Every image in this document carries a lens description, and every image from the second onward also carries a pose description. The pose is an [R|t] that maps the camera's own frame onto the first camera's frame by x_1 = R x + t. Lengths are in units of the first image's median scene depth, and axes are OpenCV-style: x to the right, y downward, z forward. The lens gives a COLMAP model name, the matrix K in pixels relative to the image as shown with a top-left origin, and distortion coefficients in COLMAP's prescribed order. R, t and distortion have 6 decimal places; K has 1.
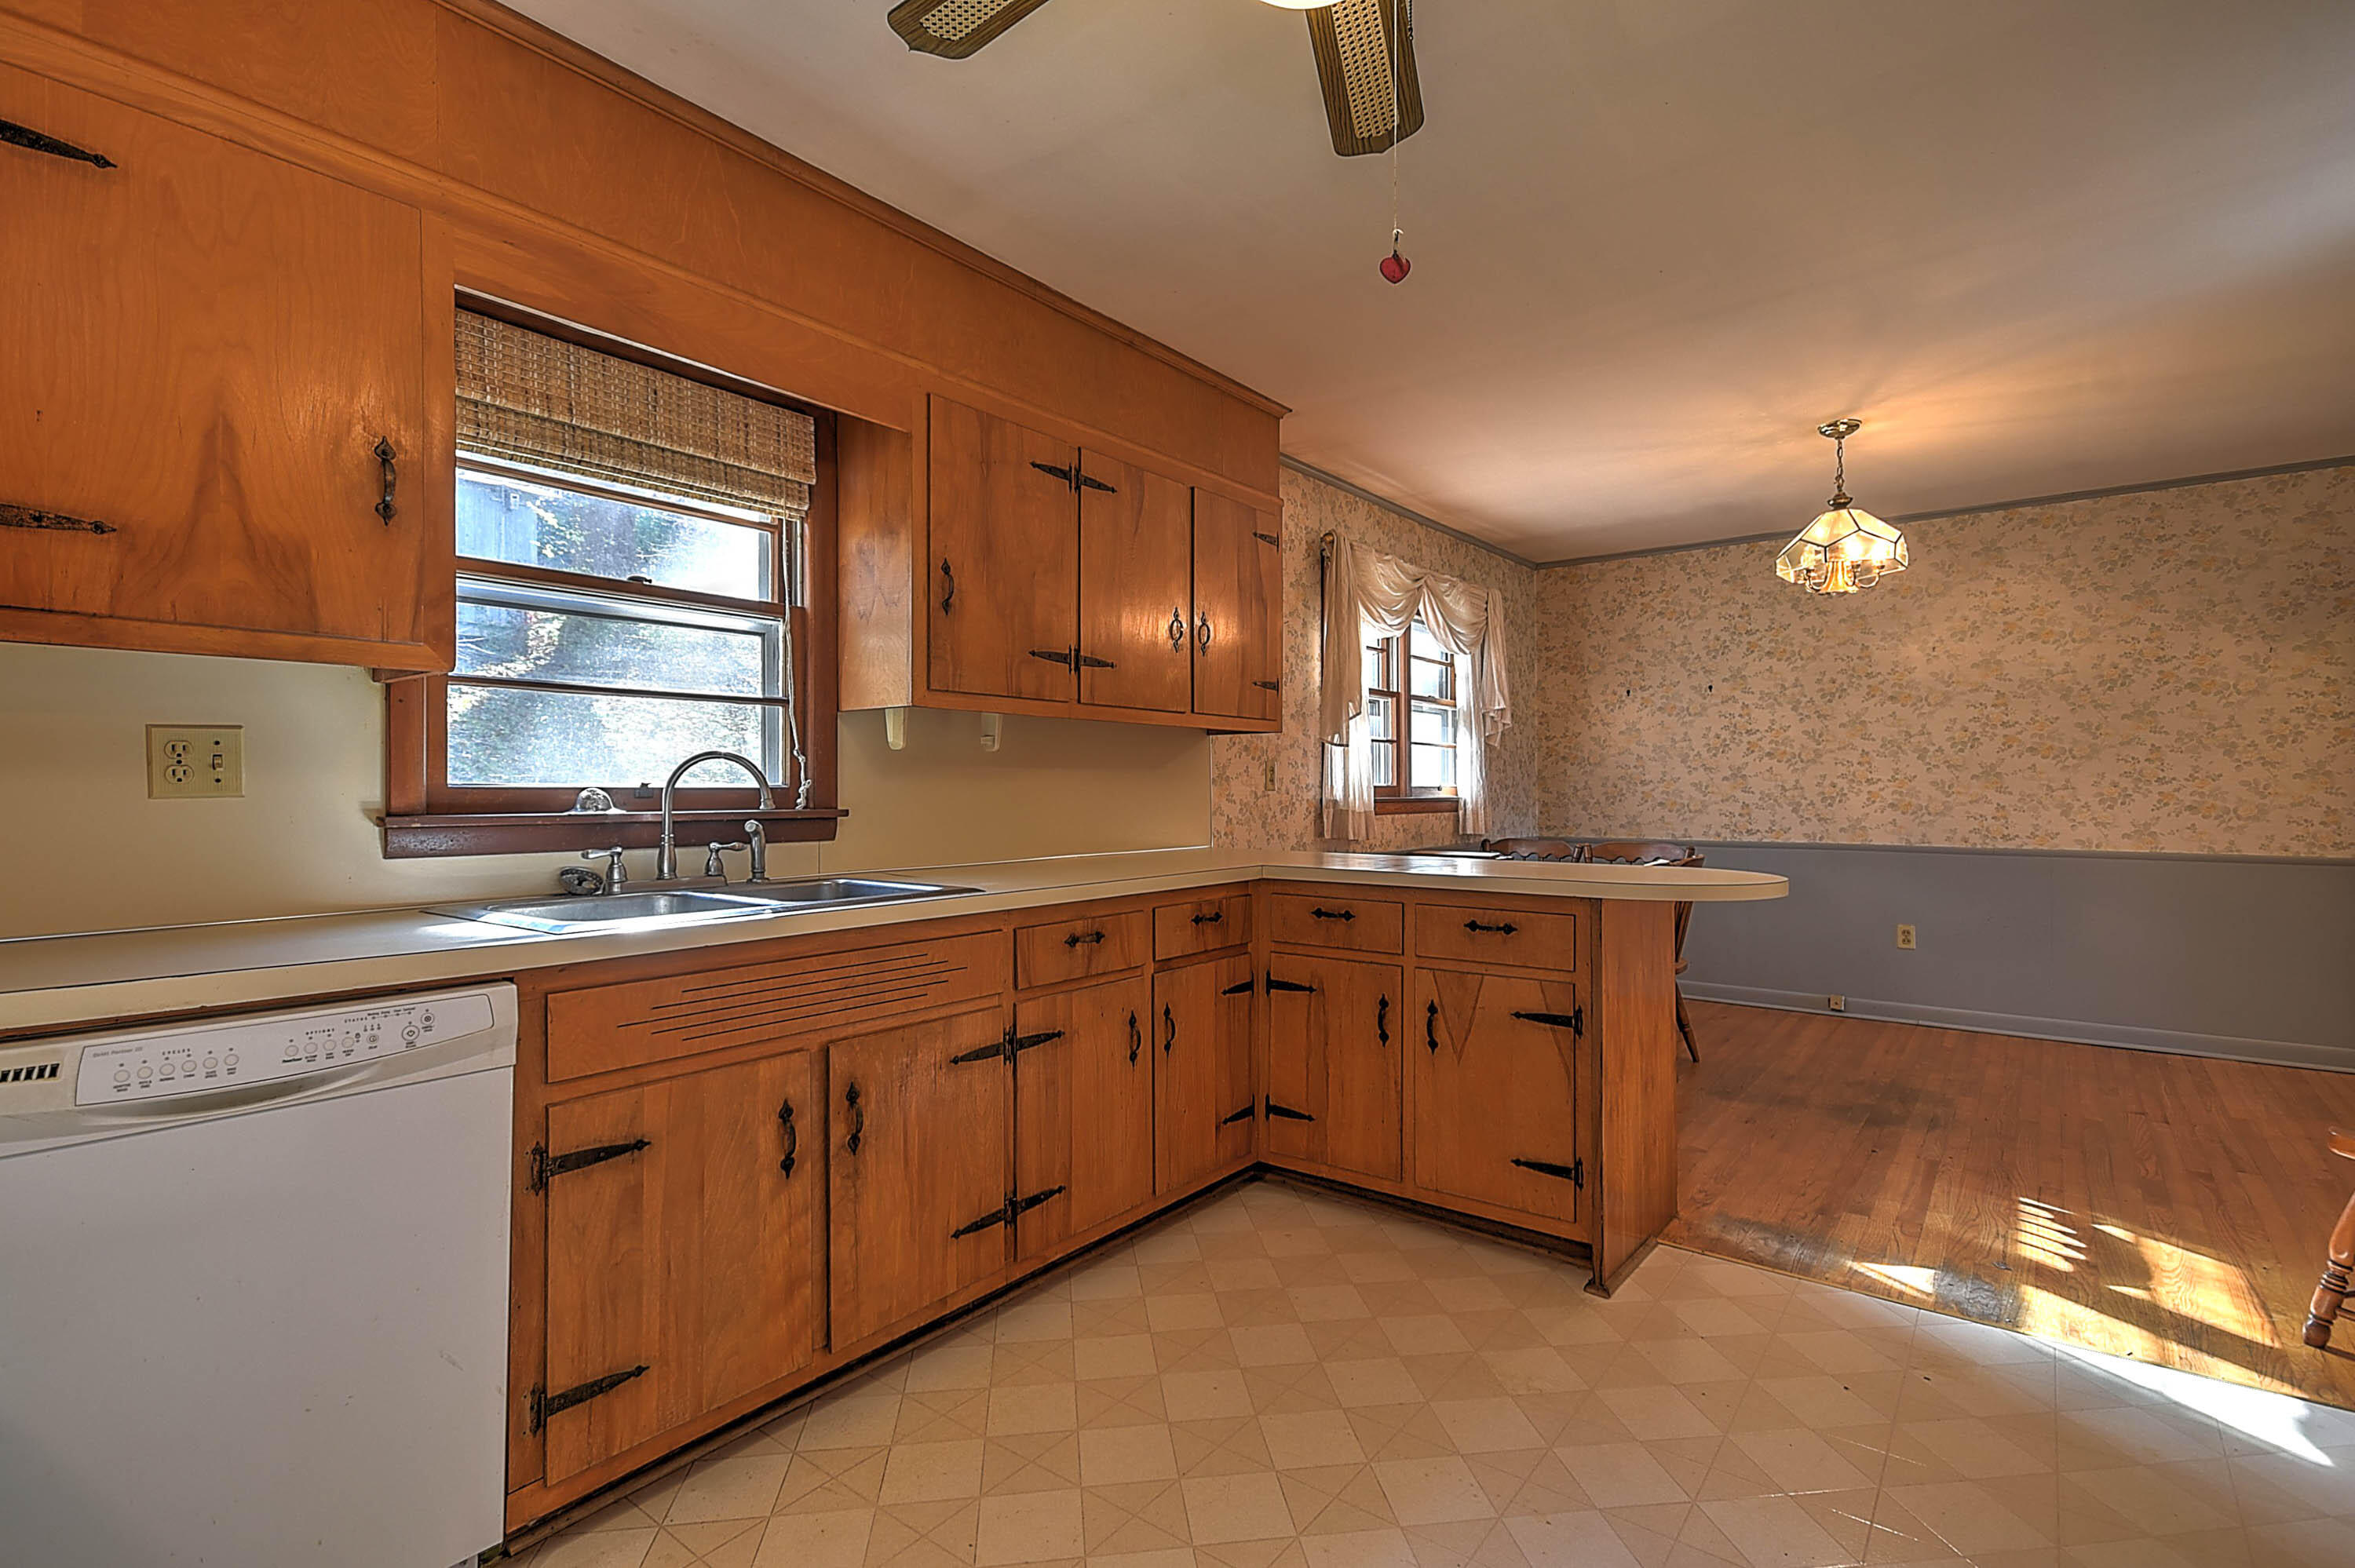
lens RADIAL K [[1106.6, 0, 1188.1], [0, 1106.6, 788.9], [0, 0, 1]] dist [0.021968, -0.005489]
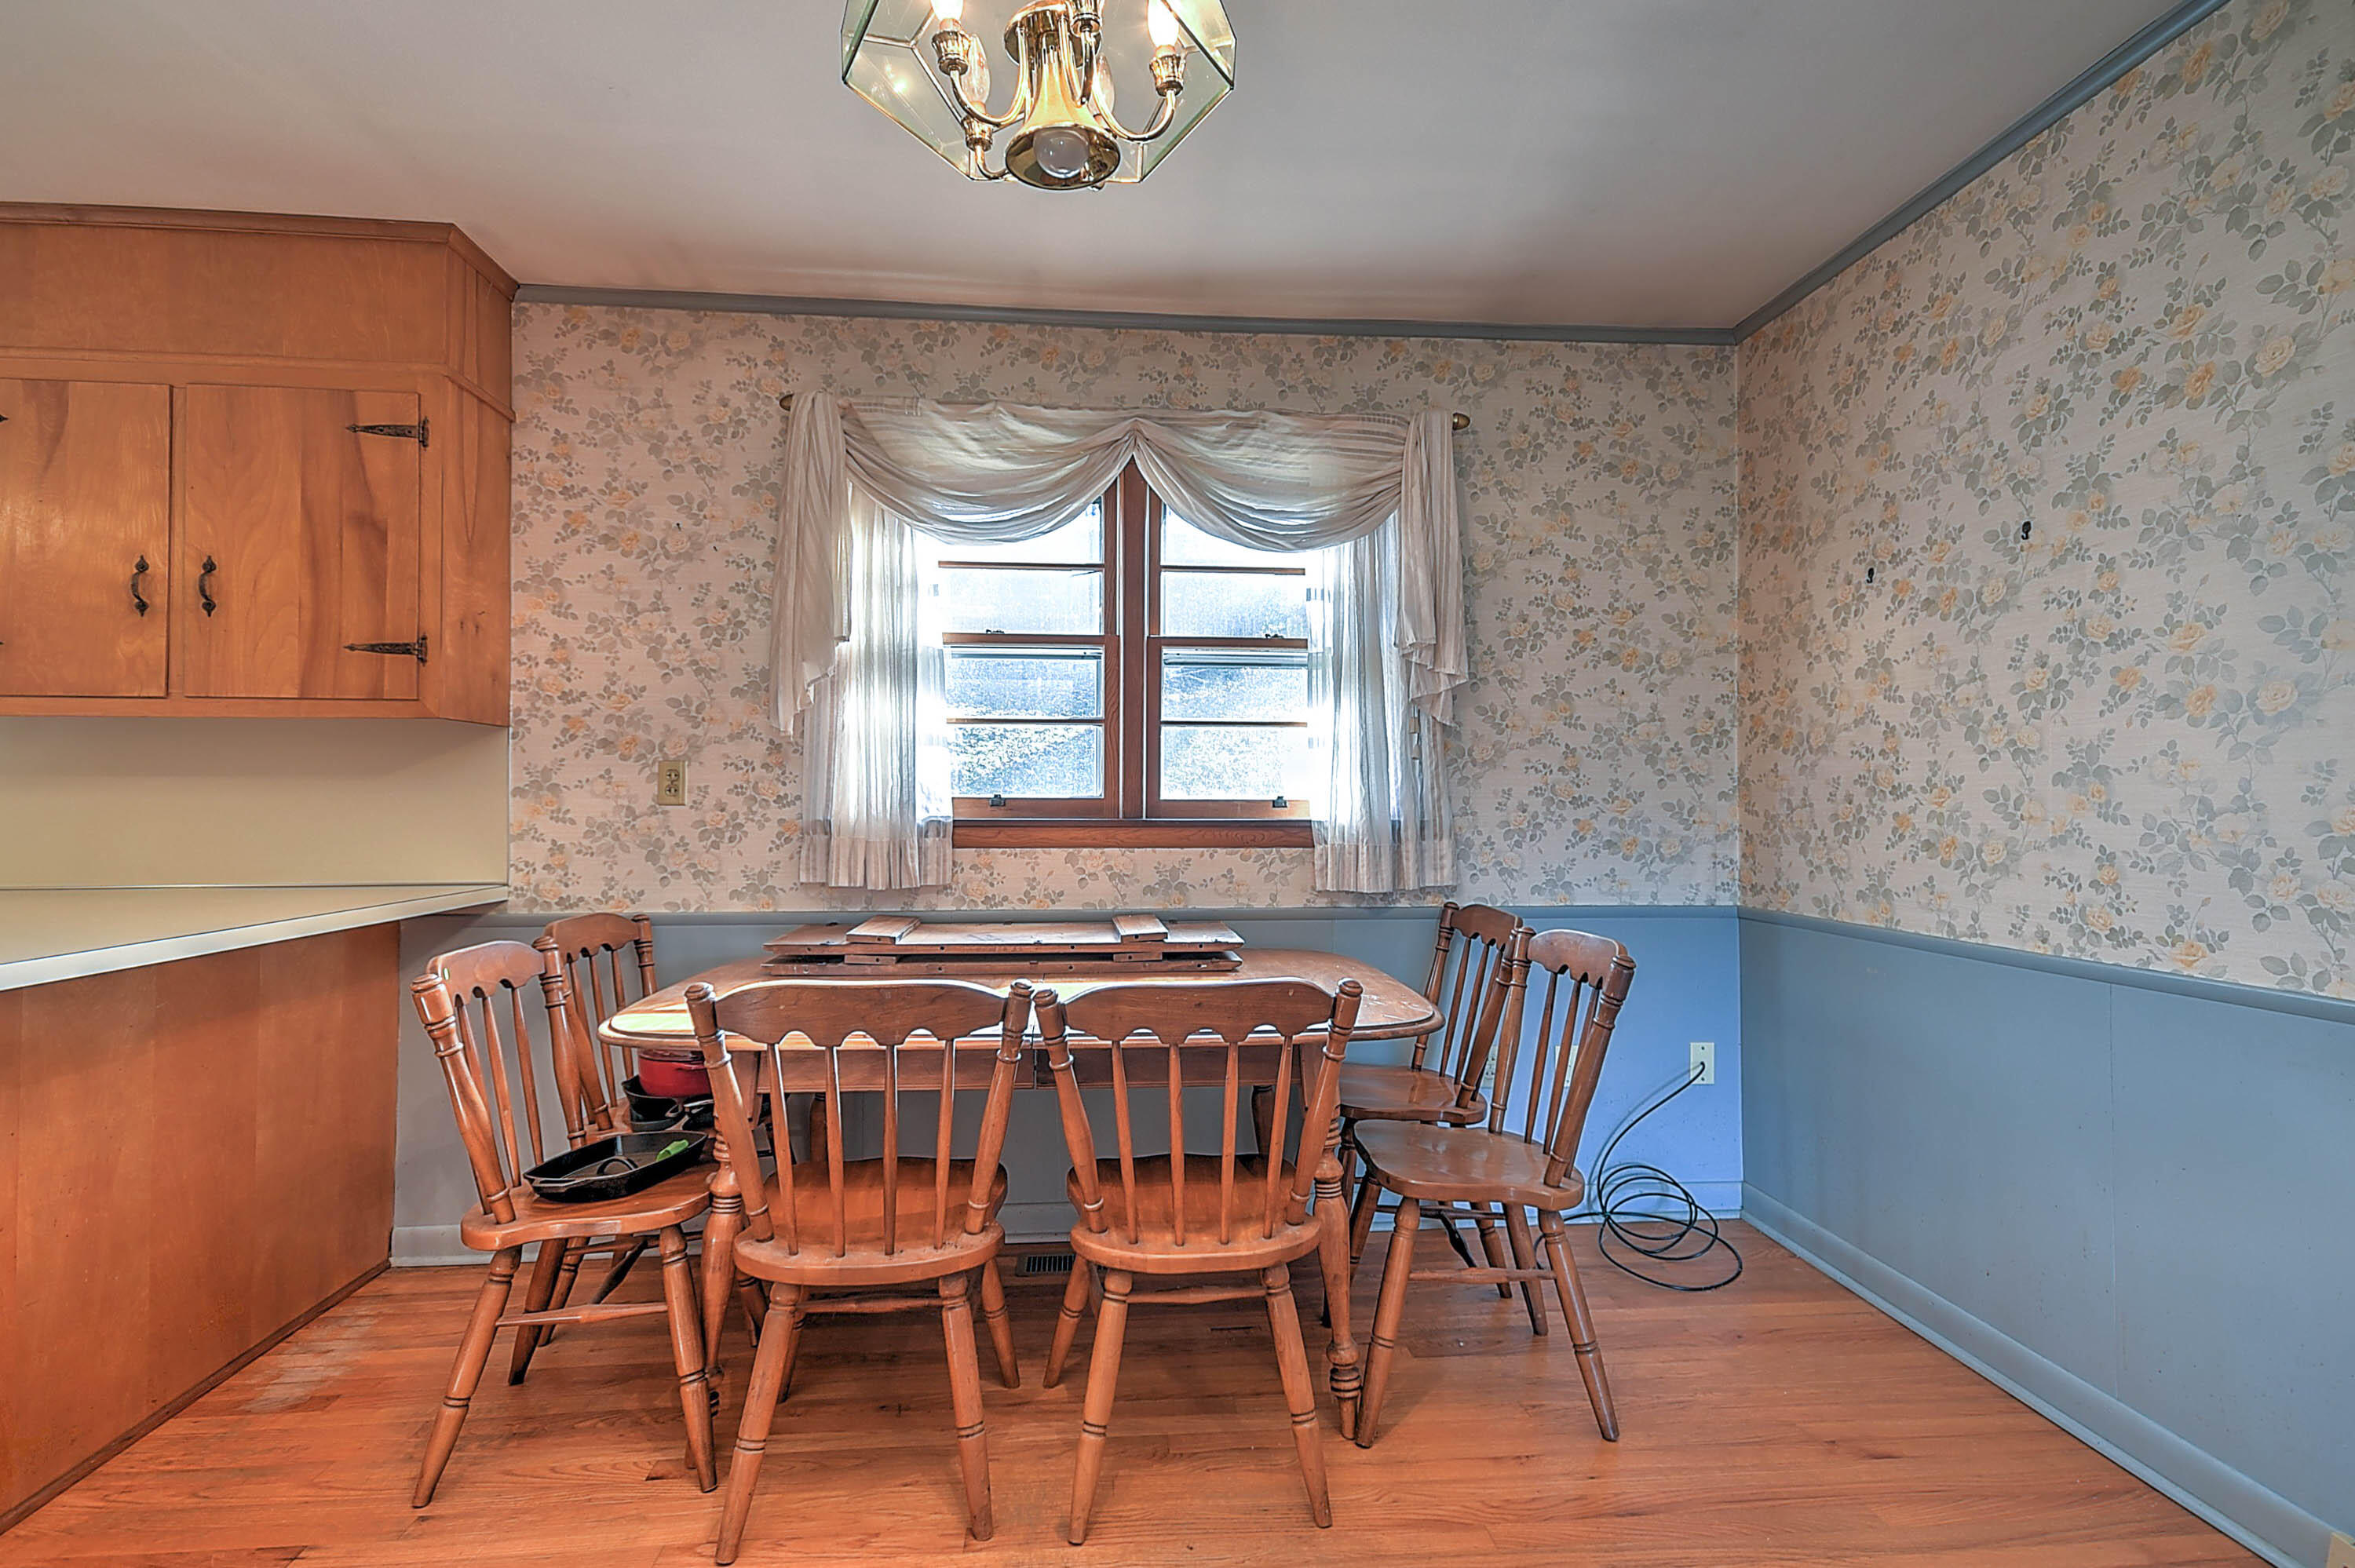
lens RADIAL K [[1106.6, 0, 1169.4], [0, 1106.6, 789.6], [0, 0, 1]] dist [0.021968, -0.005489]
pose [[0.677780, -0.004856, -0.735249, 0.815970], [-0.002654, 0.999956, -0.009052, -0.002897], [0.735260, 0.008087, 0.677737, 0.815949]]
